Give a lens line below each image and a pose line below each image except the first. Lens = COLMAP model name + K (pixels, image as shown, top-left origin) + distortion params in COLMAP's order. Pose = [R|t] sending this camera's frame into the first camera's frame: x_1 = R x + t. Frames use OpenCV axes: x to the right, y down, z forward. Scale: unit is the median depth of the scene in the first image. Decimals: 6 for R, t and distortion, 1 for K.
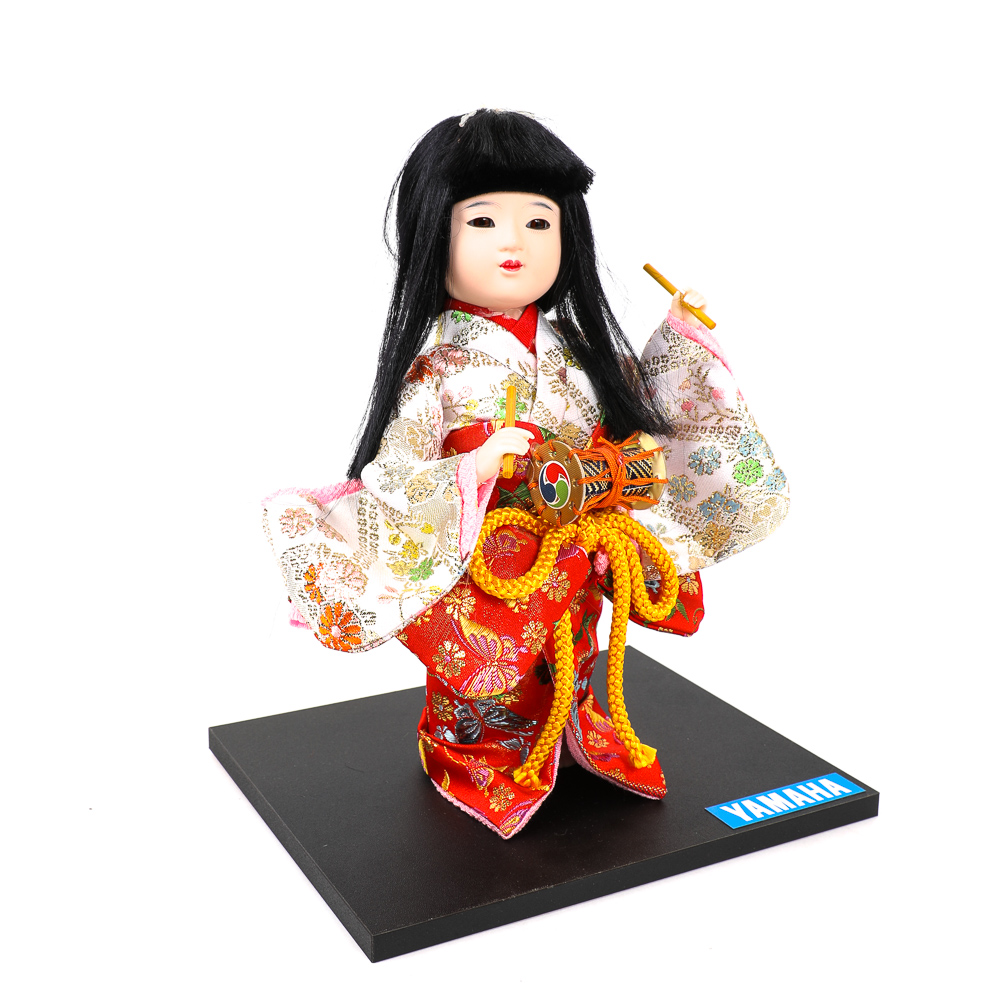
lens RADIAL K [[1440.7, 0, 475.7], [0, 1440.7, 429.4], [0, 0, 1]] dist [-0.047449, 0.000000]
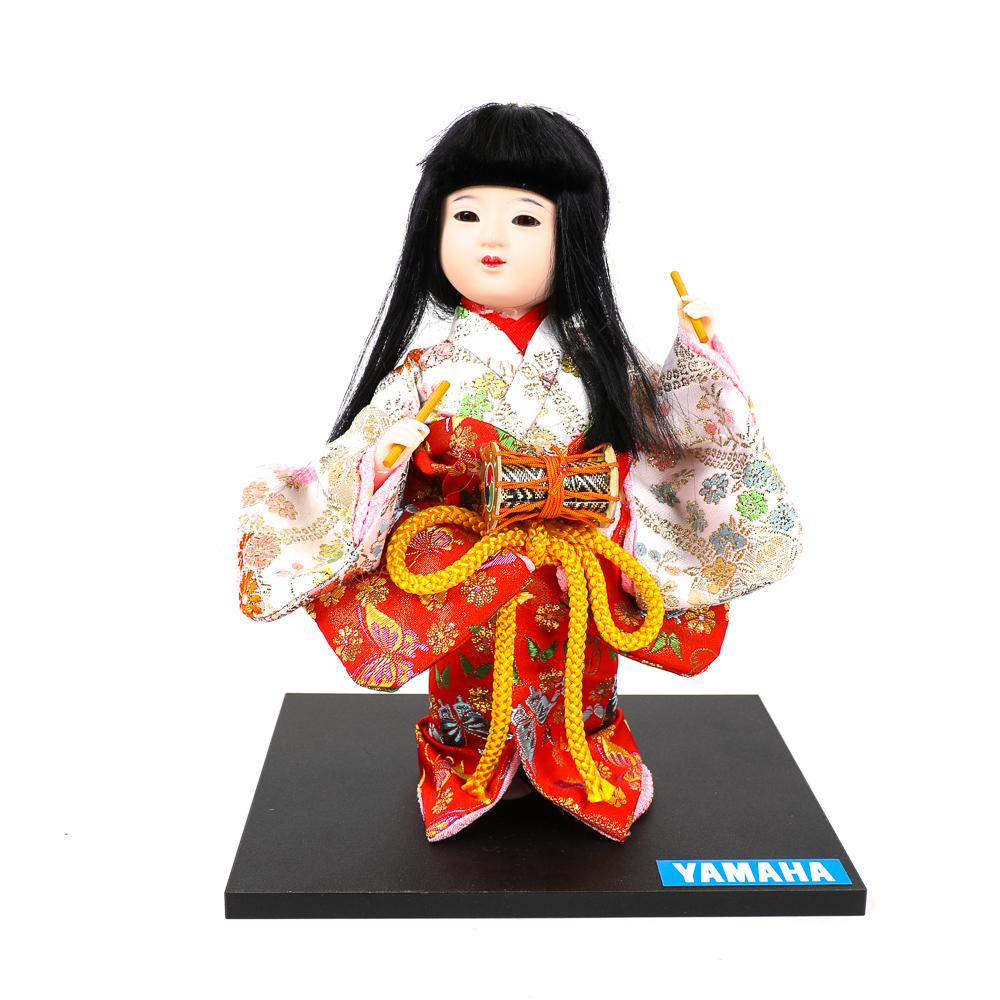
lens RADIAL K [[1440.7, 0, 520.1], [0, 1440.7, 468.2], [0, 0, 1]] dist [-0.047449, 0.000000]
pose [[0.905202, 0.104970, -0.411814, 0.451043], [-0.106719, 0.994111, 0.018819, 0.005211], [0.411364, 0.026914, 0.911074, 0.118362]]
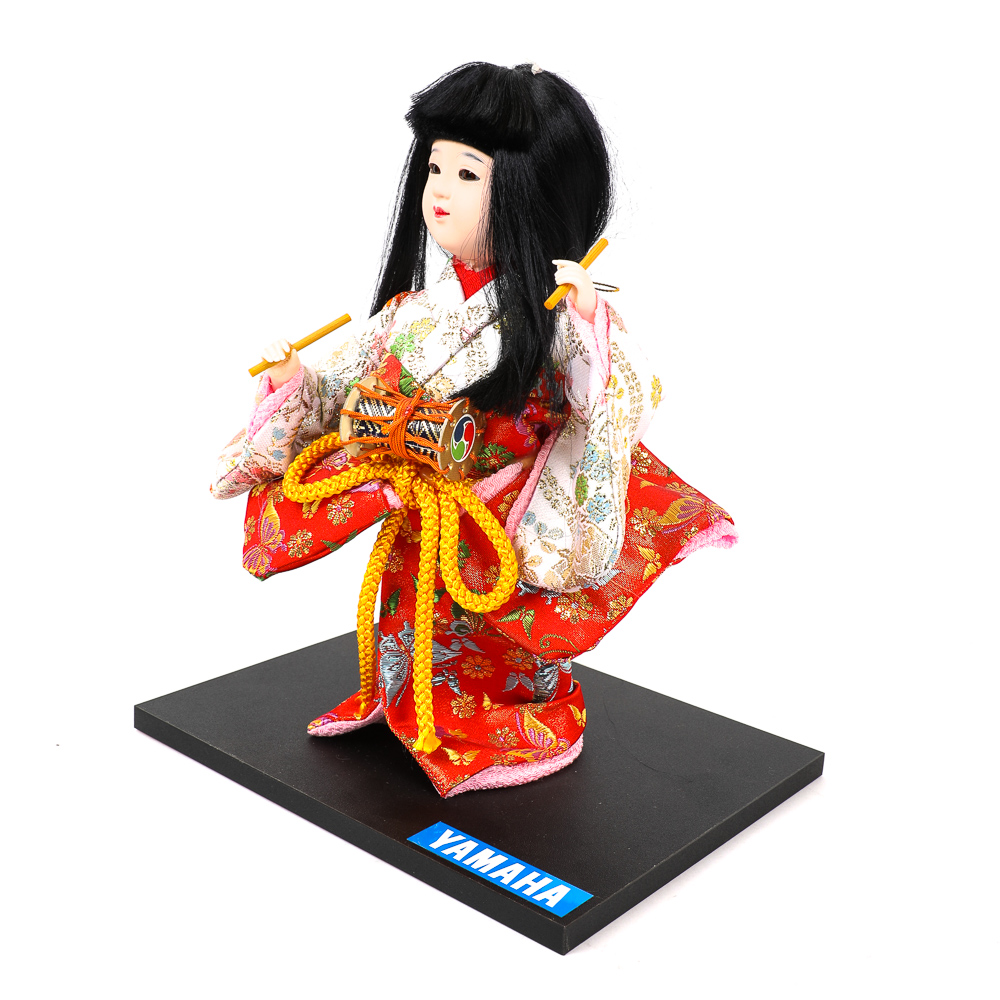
lens RADIAL K [[1440.7, 0, 469.4], [0, 1440.7, 445.5], [0, 0, 1]] dist [-0.047449, 0.000000]
pose [[0.367531, 0.231934, -0.900626, 0.972865], [-0.262826, 0.954831, 0.138638, -0.100818], [0.892100, 0.185755, 0.411889, 0.616974]]
